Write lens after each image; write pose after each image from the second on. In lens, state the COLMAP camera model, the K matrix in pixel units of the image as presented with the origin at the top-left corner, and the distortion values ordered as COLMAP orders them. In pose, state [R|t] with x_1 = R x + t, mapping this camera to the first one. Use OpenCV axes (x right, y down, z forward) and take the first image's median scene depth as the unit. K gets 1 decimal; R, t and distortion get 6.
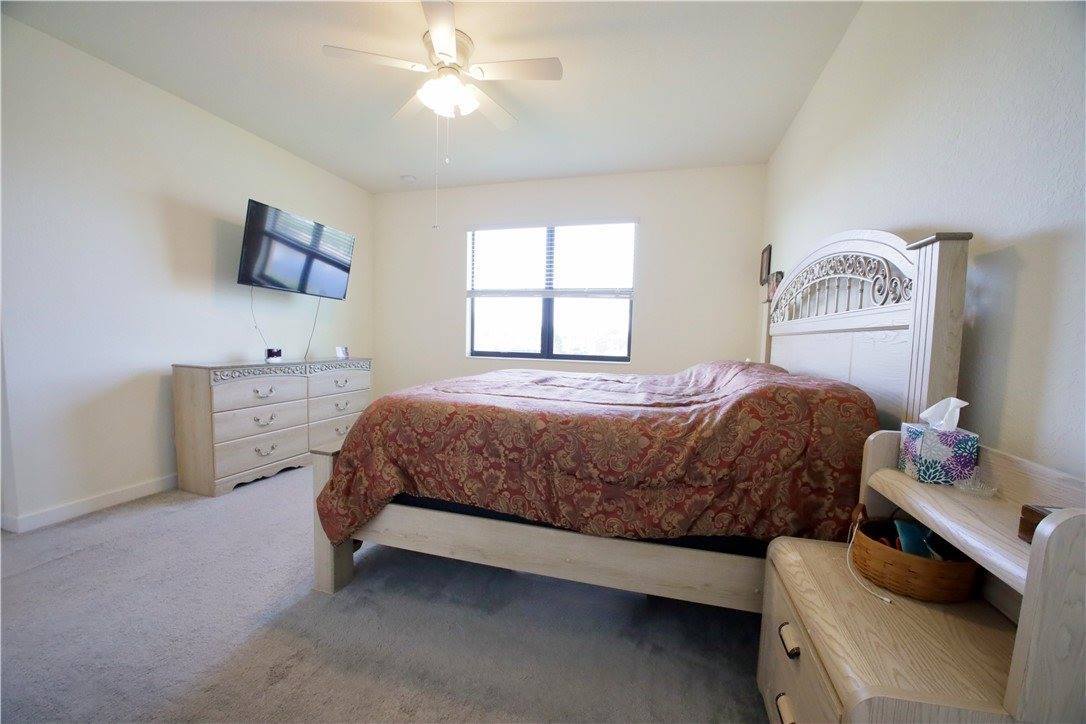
lens RADIAL K [[434.2, 0, 545.7], [0, 434.2, 350.1], [0, 0, 1]] dist [0.000378, 0.000055]
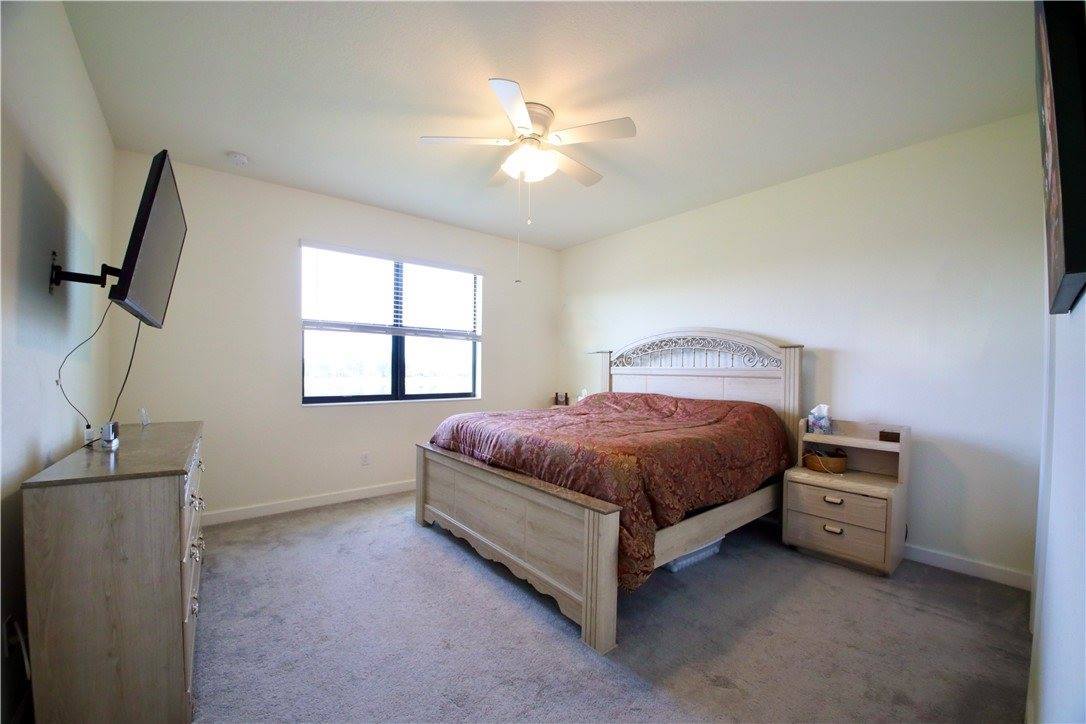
lens RADIAL K [[424.9, 0, 543.0], [0, 424.9, 362.0], [0, 0, 1]] dist [-0.000810, -0.000044]
pose [[0.577030, -0.008987, 0.816674, -0.590261], [0.025745, 0.999643, -0.007190, -0.049542], [-0.816317, 0.025174, 0.577055, 0.212159]]
